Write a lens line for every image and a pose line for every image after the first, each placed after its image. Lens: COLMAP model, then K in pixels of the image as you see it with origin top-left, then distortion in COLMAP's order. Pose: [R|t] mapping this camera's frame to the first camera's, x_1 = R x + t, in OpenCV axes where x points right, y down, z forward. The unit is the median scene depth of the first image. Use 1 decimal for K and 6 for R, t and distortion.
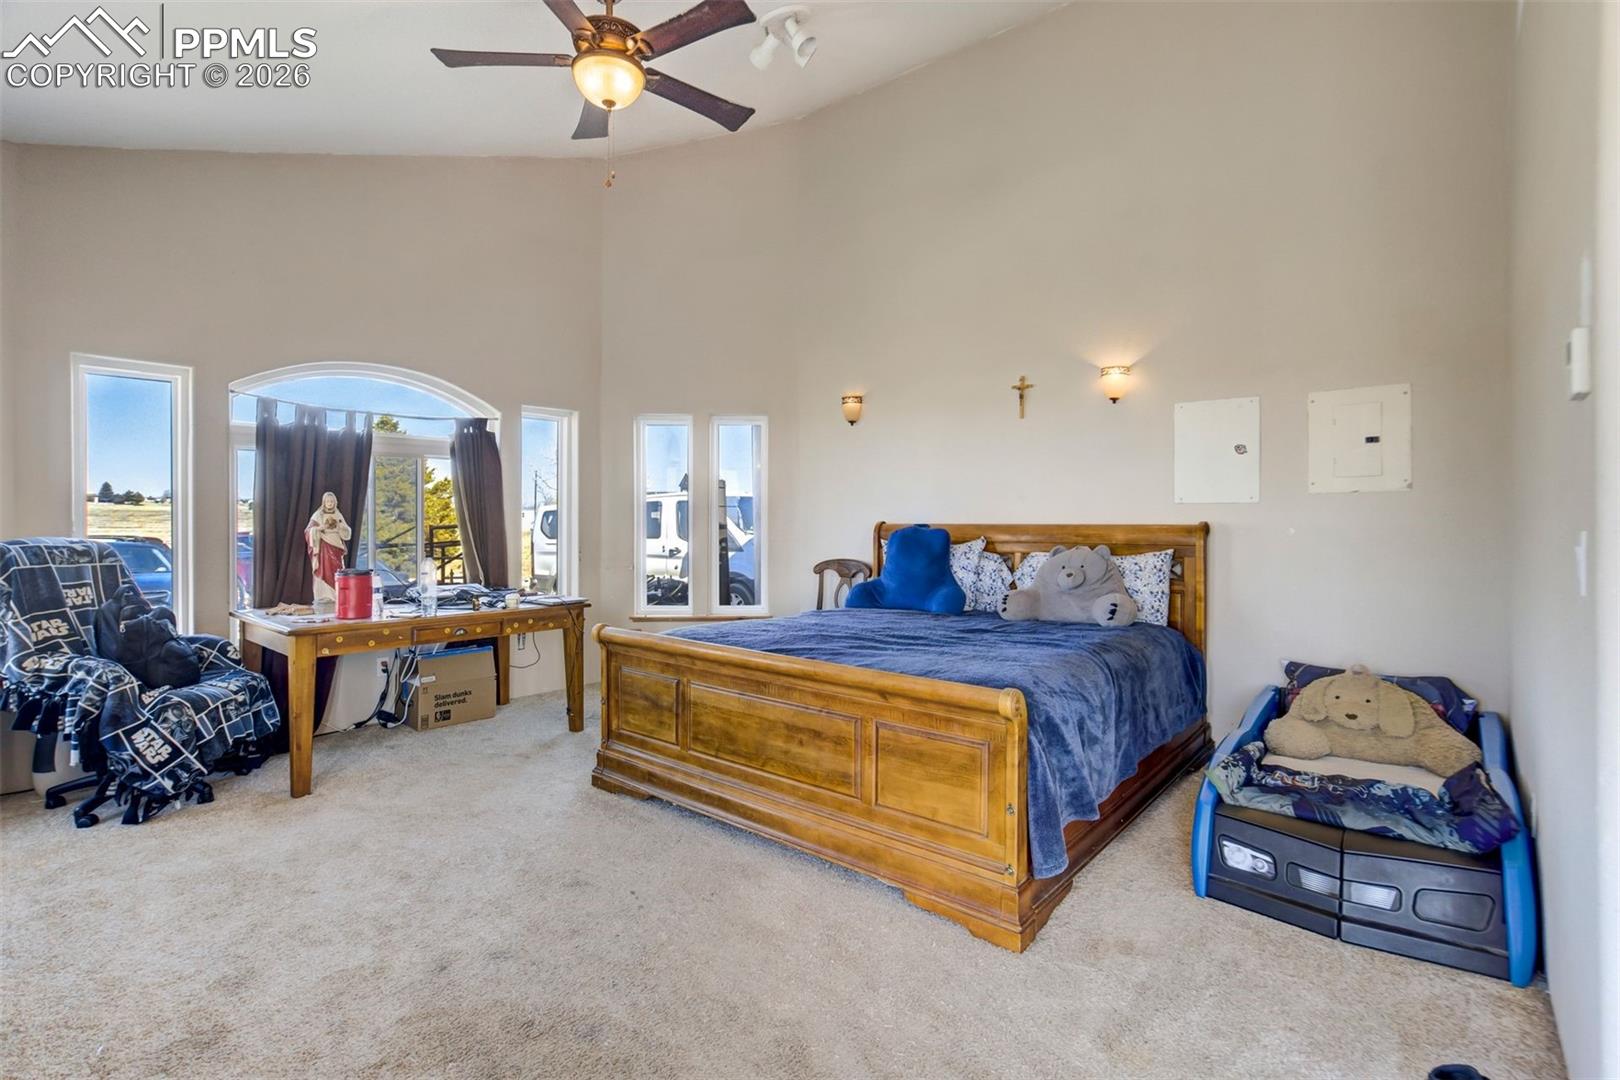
lens RADIAL K [[766.6, 0, 802.1], [0, 766.6, 519.8], [0, 0, 1]] dist [-0.031643, 0.022905]
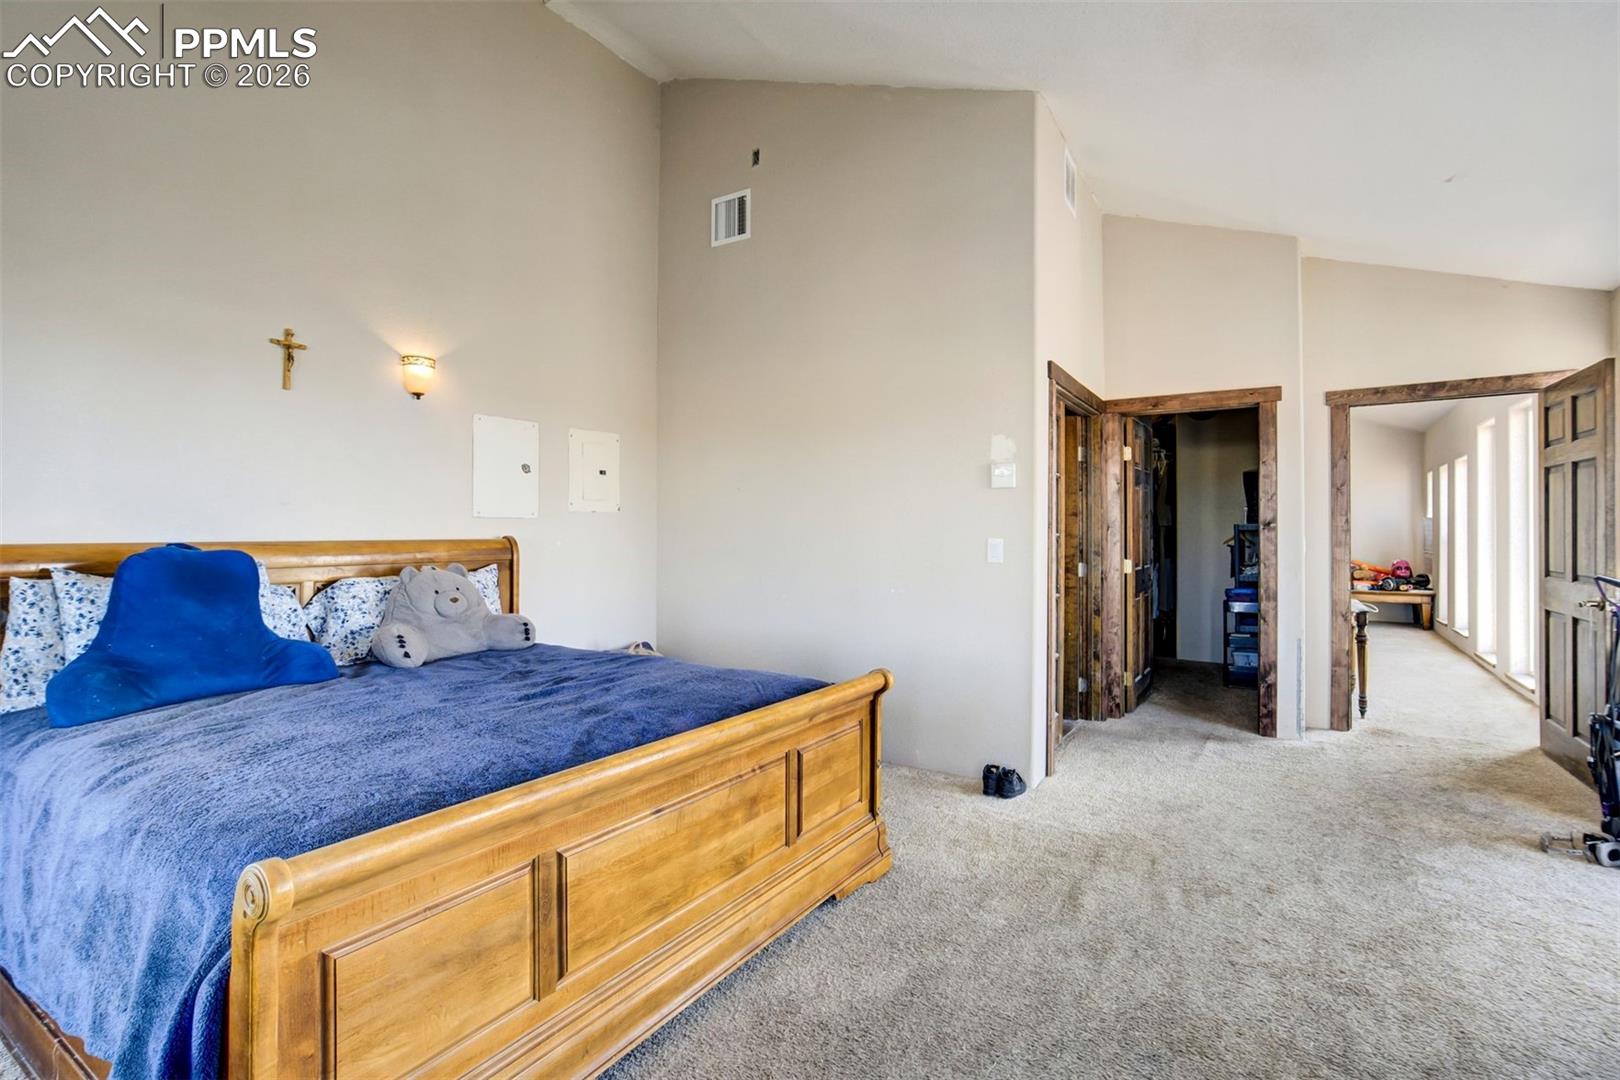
lens RADIAL K [[774.7, 0, 825.5], [0, 774.7, 523.2], [0, 0, 1]] dist [-0.033626, 0.022523]
pose [[-0.154633, 0.009373, 0.987927, -0.603634], [0.001809, 0.999956, -0.009204, -0.004449], [-0.987970, 0.000364, -0.154643, 0.789249]]
